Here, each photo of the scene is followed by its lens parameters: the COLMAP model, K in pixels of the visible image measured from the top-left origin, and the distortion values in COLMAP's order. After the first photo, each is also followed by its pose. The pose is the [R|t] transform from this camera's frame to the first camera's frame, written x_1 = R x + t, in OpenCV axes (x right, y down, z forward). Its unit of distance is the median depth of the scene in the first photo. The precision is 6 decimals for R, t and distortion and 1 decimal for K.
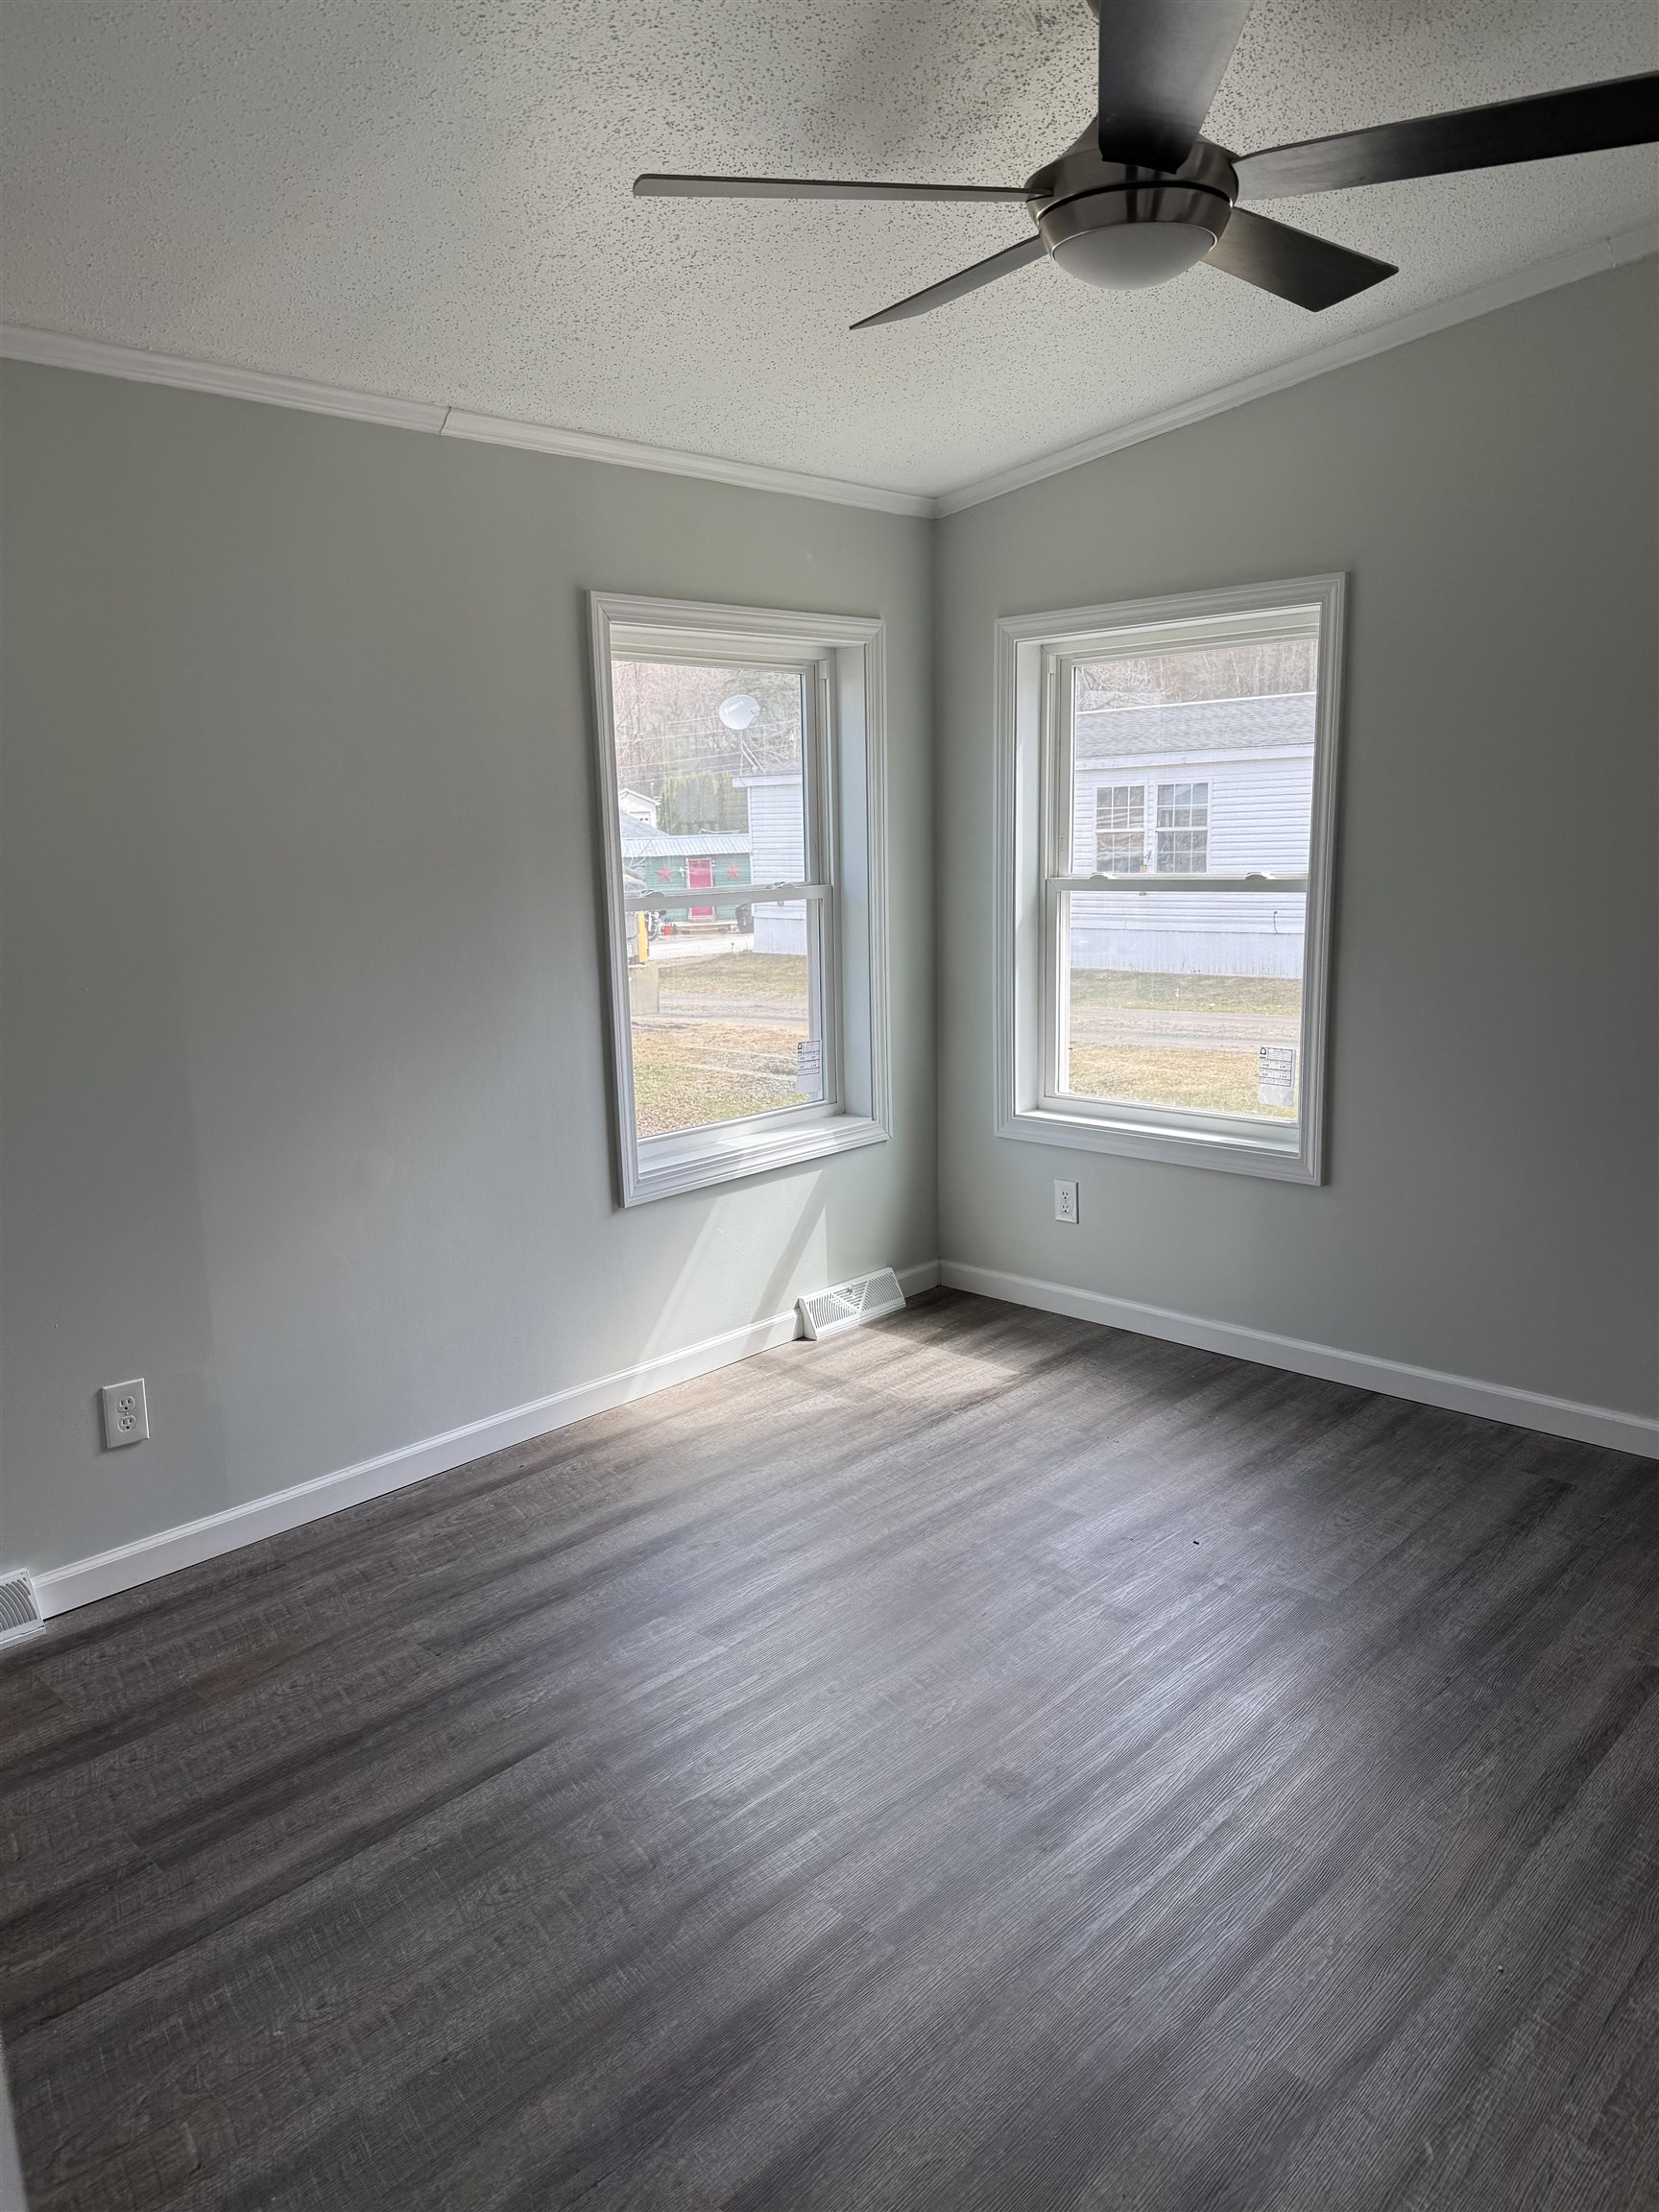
lens RADIAL K [[1496.9, 0, 804.5], [0, 1496.9, 1126.9], [0, 0, 1]] dist [0.034526, -0.026171]
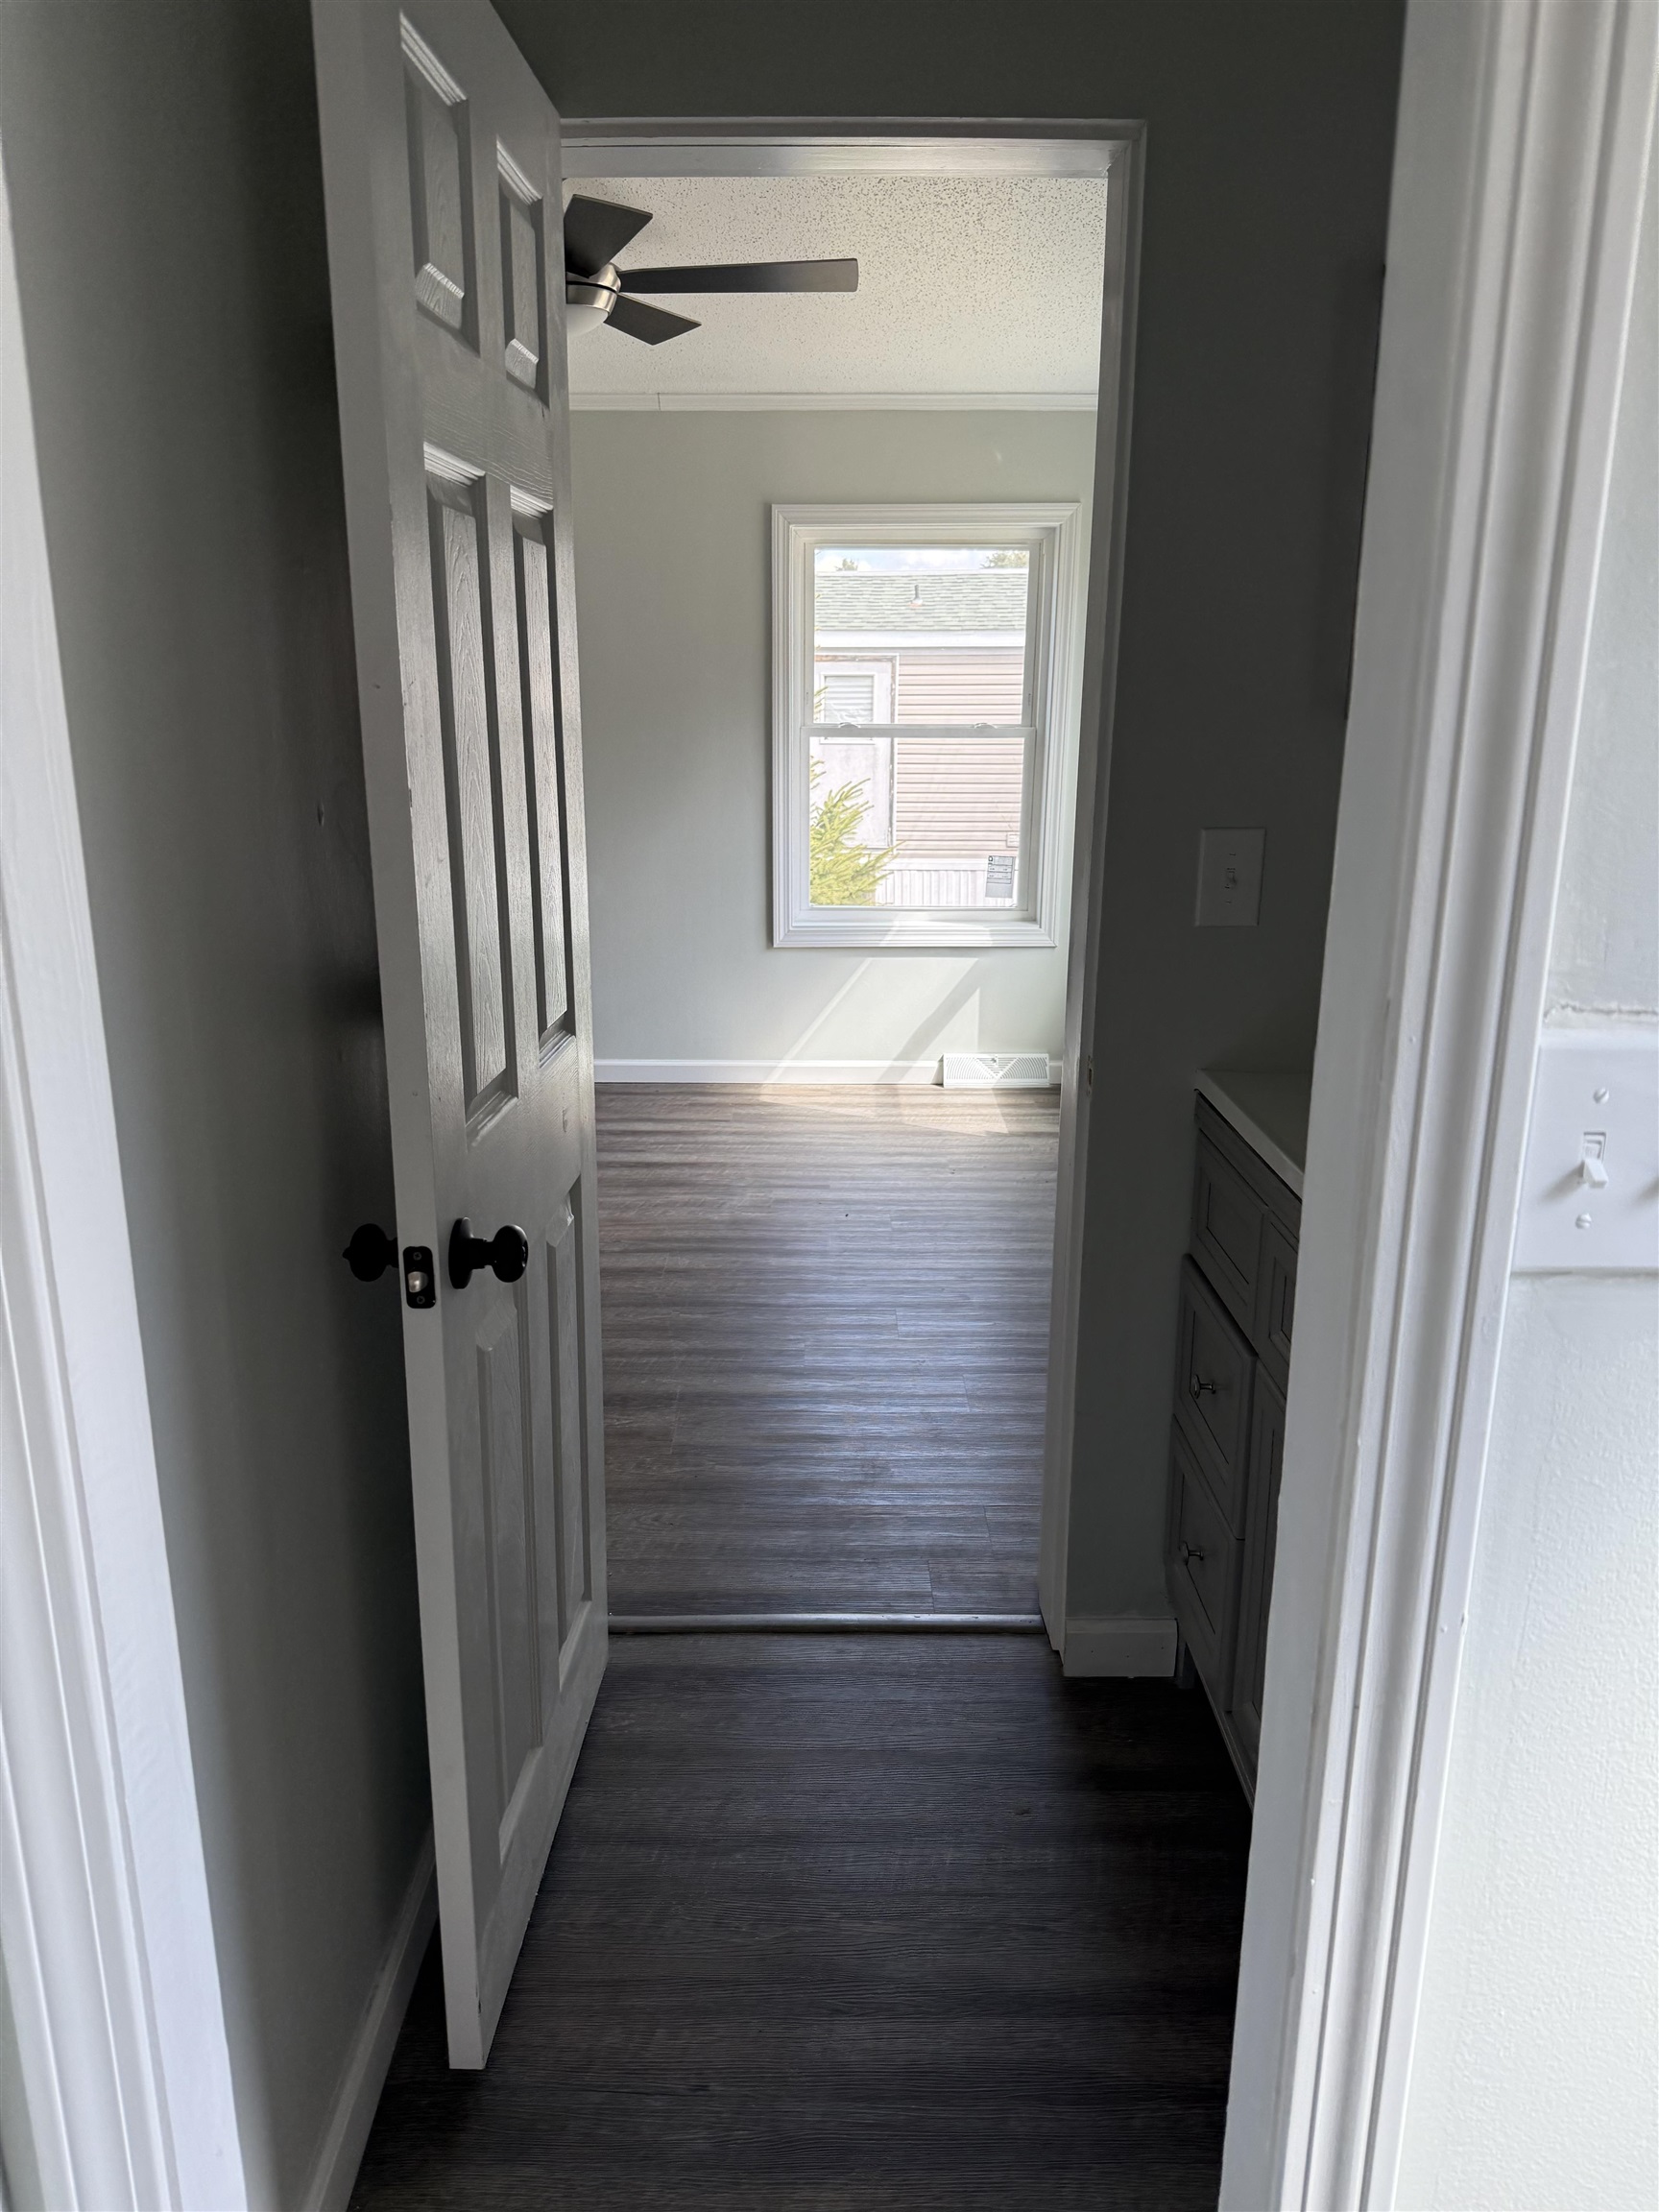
lens RADIAL K [[1496.9, 0, 814.8], [0, 1496.9, 1123.8], [0, 0, 1]] dist [0.034526, -0.026171]
pose [[0.702436, 0.230501, -0.673389, 0.822206], [-0.166365, 0.973072, 0.159541, -0.014261], [0.692030, -0.000039, 0.721868, -0.006823]]
